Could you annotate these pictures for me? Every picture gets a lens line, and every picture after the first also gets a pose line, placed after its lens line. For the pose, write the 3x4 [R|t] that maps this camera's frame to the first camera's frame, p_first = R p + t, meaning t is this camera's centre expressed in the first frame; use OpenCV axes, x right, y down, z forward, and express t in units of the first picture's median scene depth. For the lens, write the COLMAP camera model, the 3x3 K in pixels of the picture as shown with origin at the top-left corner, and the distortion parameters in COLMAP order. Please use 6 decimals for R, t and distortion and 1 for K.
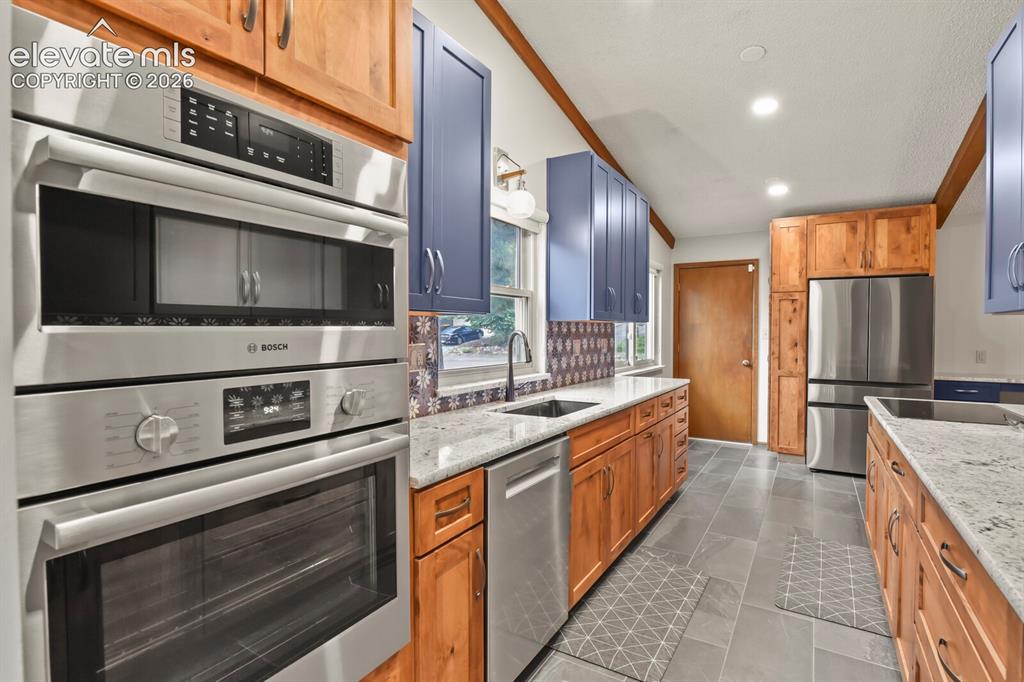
lens RADIAL K [[498.3, 0, 517.4], [0, 498.3, 338.2], [0, 0, 1]] dist [-0.001496, -0.010809]
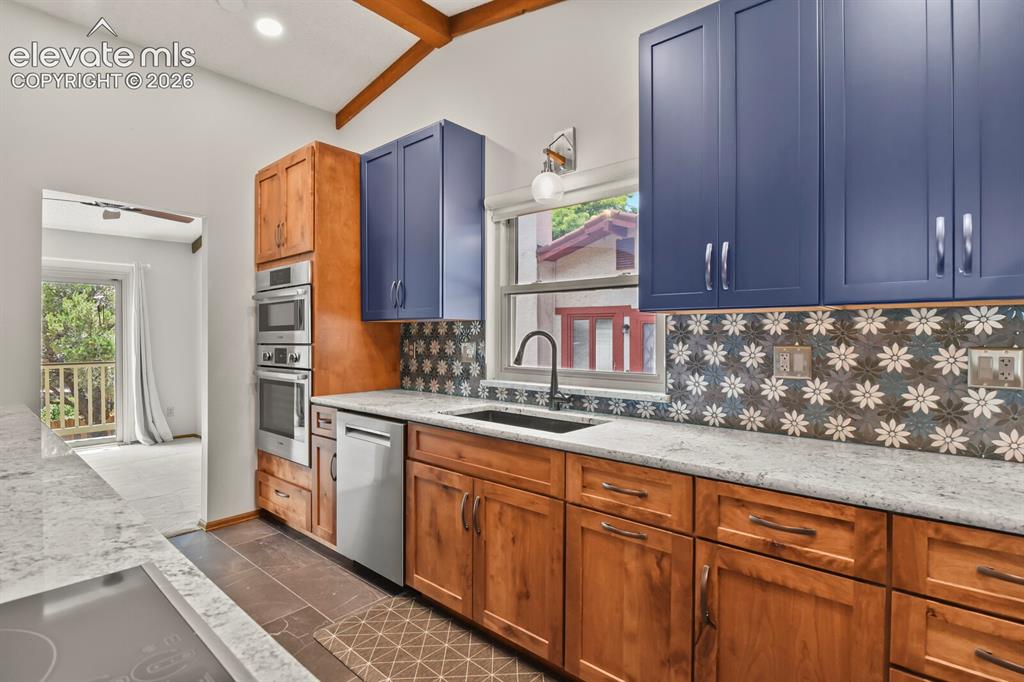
lens RADIAL K [[498.3, 0, 517.4], [0, 498.3, 338.2], [0, 0, 1]] dist [-0.001496, -0.010809]
pose [[-0.177237, 0.003907, -0.984161, 0.647680], [-0.013275, 0.999892, 0.006360, -0.004999], [0.984079, 0.014192, -0.177166, 0.807173]]
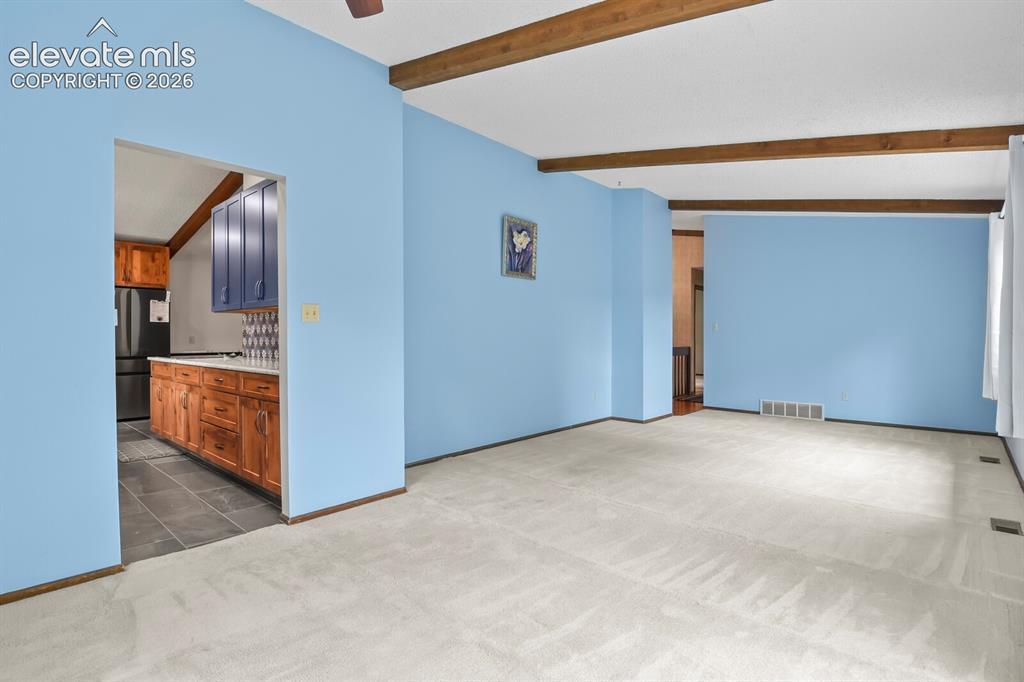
lens RADIAL K [[498.3, 0, 517.4], [0, 498.3, 338.2], [0, 0, 1]] dist [-0.001496, -0.010809]
pose [[0.191644, -0.007149, 0.981438, -0.656391], [0.015631, 0.999869, 0.004230, 0.051828], [-0.981340, 0.014531, 0.191731, -0.533751]]
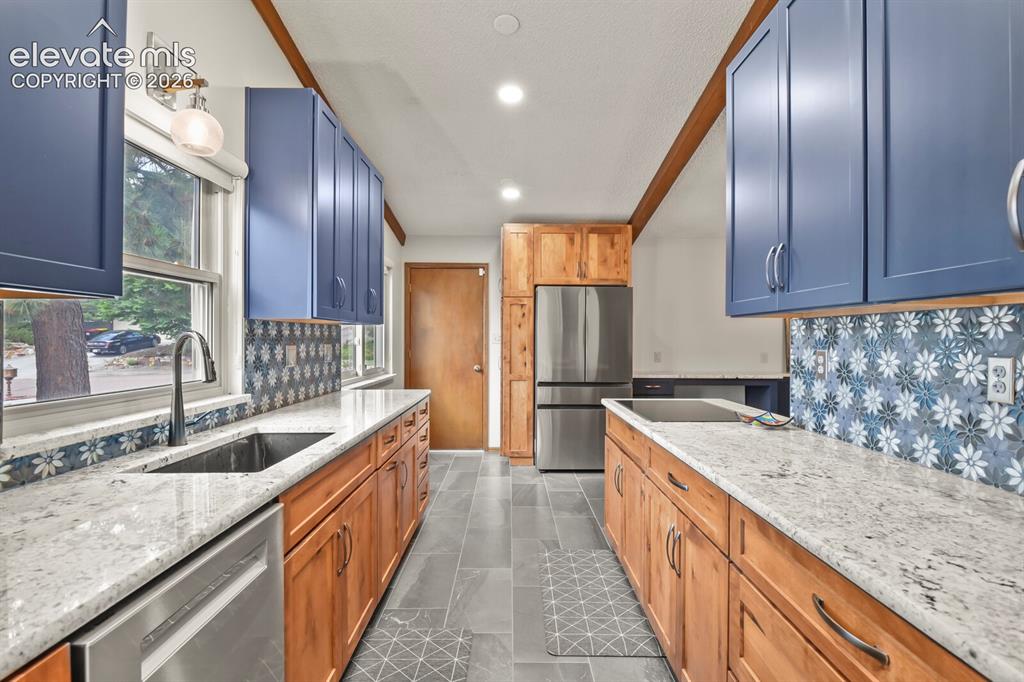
lens RADIAL K [[498.3, 0, 517.4], [0, 498.3, 338.2], [0, 0, 1]] dist [-0.001496, -0.010809]
pose [[0.851428, -0.000867, 0.524471, 0.016113], [0.007534, 0.999916, -0.010578, 0.002345], [-0.524418, 0.012958, 0.851363, 0.183919]]
